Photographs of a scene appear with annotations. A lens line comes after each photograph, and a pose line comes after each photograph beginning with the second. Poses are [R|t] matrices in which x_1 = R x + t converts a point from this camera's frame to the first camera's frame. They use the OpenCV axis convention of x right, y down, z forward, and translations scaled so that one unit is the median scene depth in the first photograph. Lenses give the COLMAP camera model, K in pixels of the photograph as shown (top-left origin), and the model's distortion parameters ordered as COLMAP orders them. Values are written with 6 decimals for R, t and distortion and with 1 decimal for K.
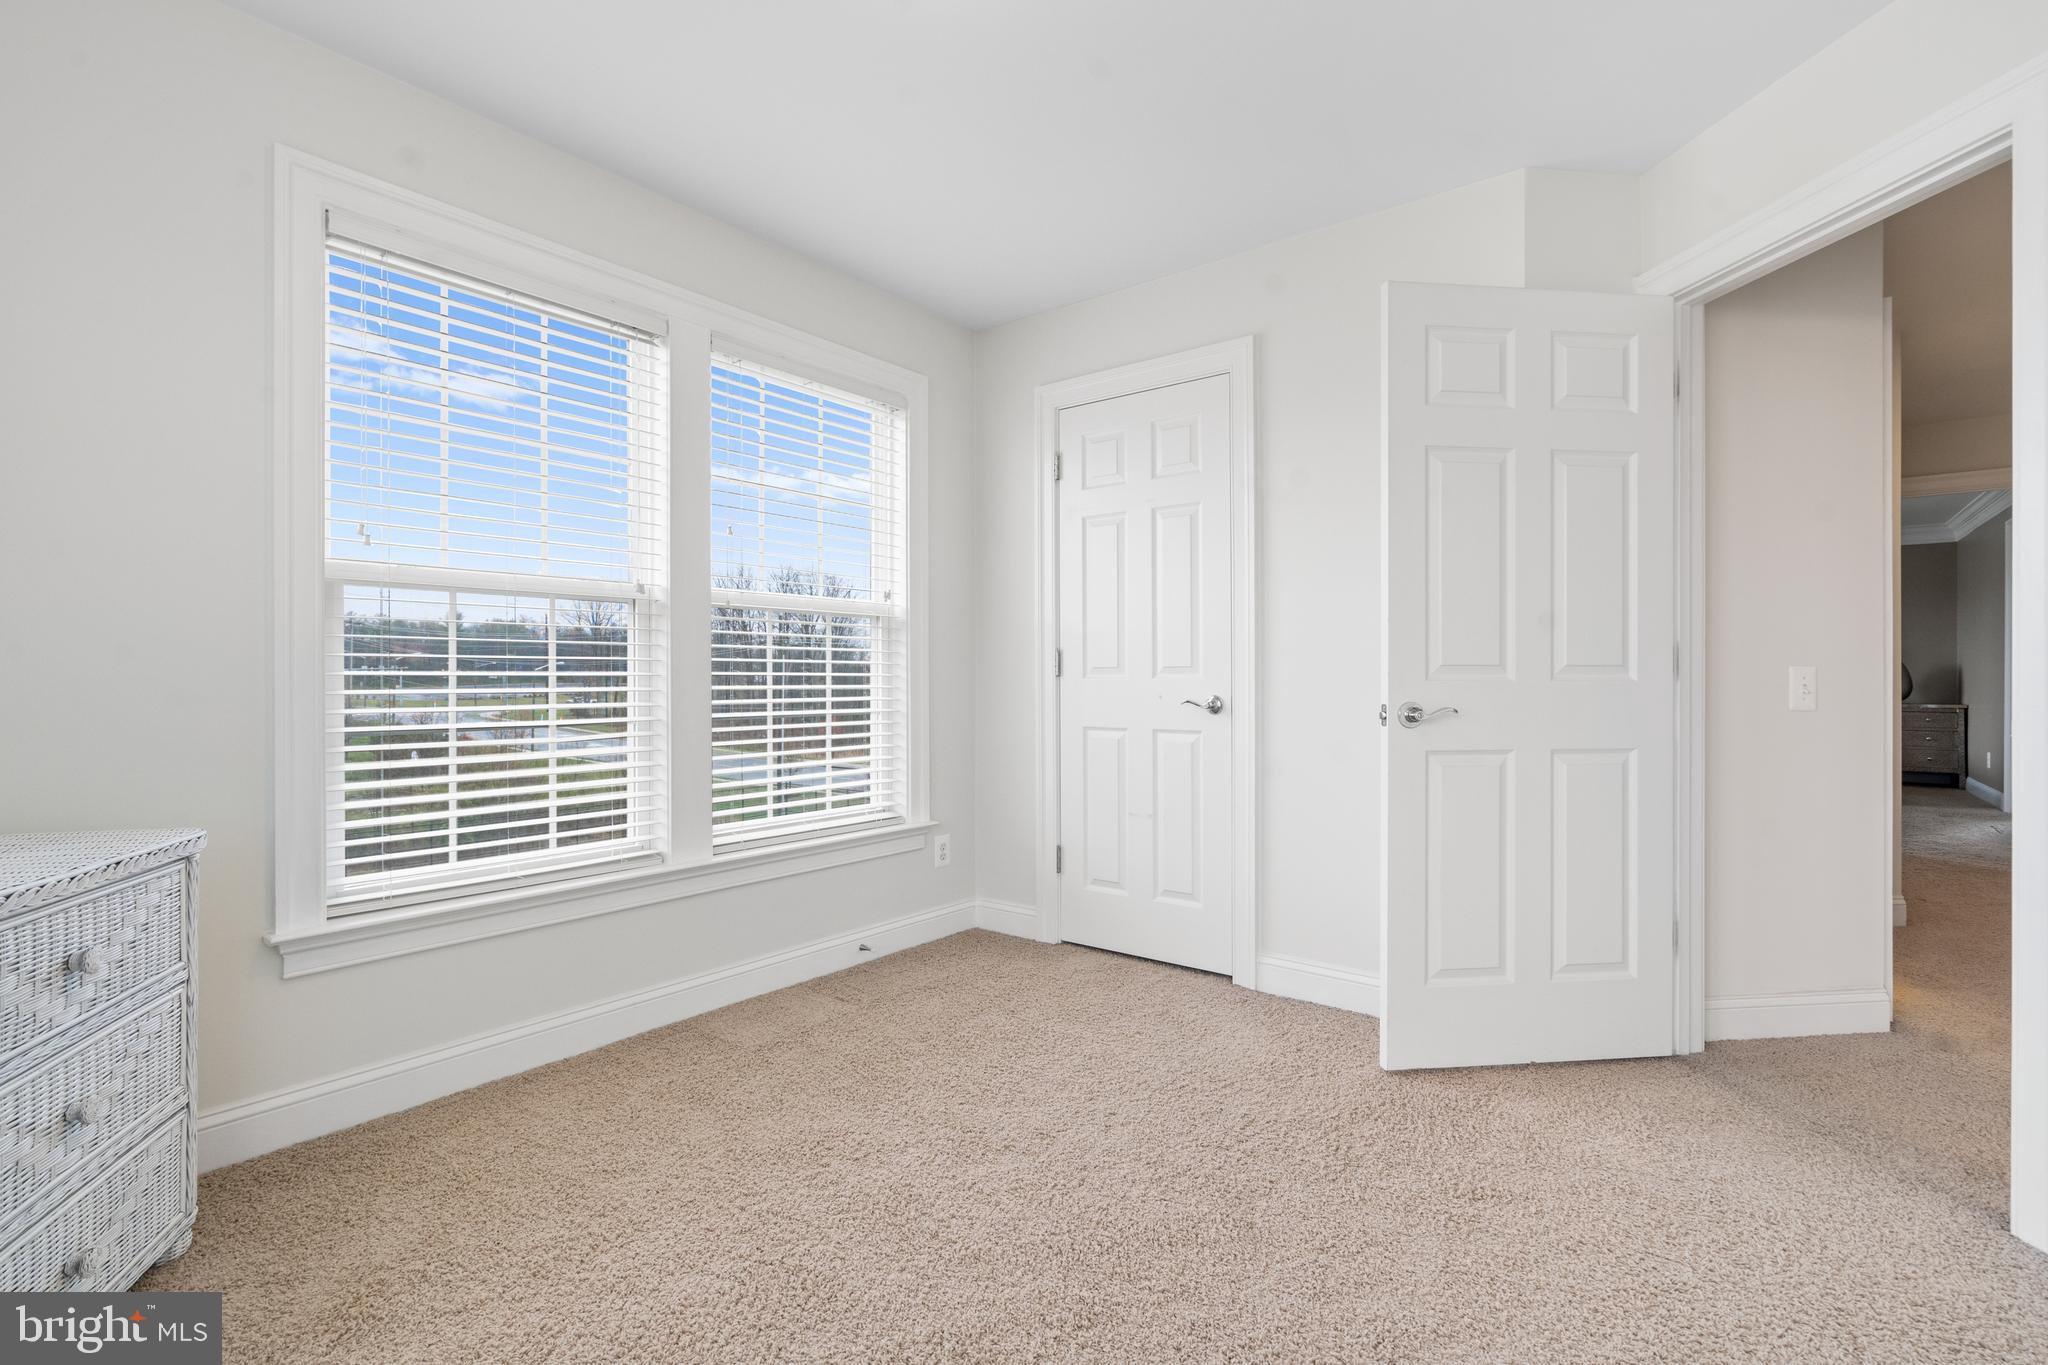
lens RADIAL K [[939.5, 0, 1024.5], [0, 939.5, 673.6], [0, 0, 1]] dist [0.000458, 0.000813]
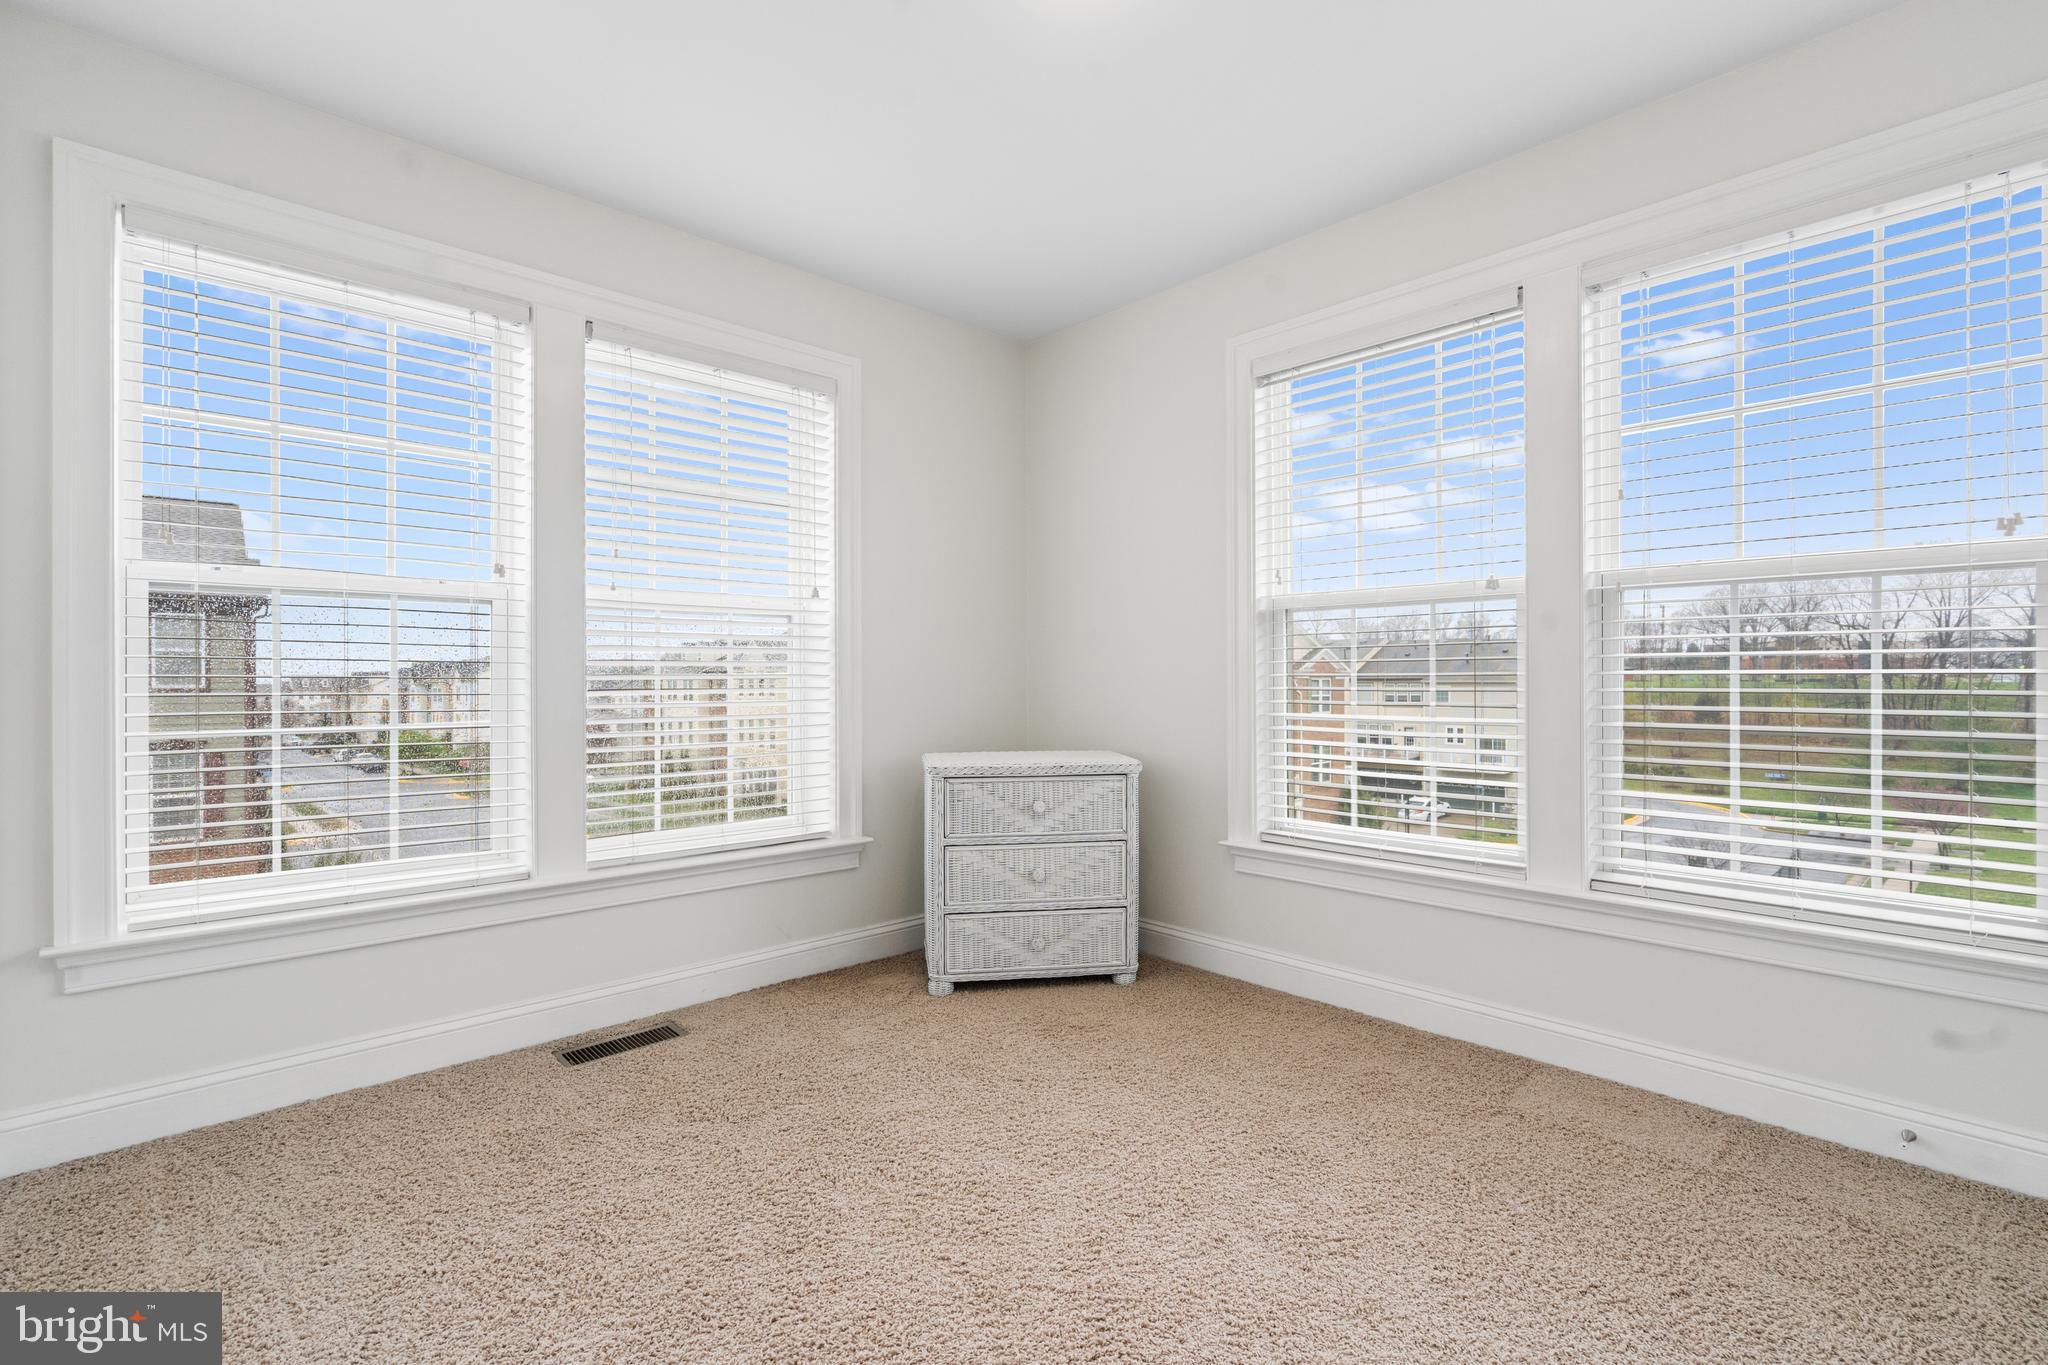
lens RADIAL K [[939.5, 0, 1024.5], [0, 939.5, 673.6], [0, 0, 1]] dist [0.000458, 0.000813]
pose [[-0.152903, -0.003439, -0.988235, 0.614293], [0.007528, 0.999961, -0.004644, 0.001187], [0.988212, -0.008149, -0.152872, 0.678245]]
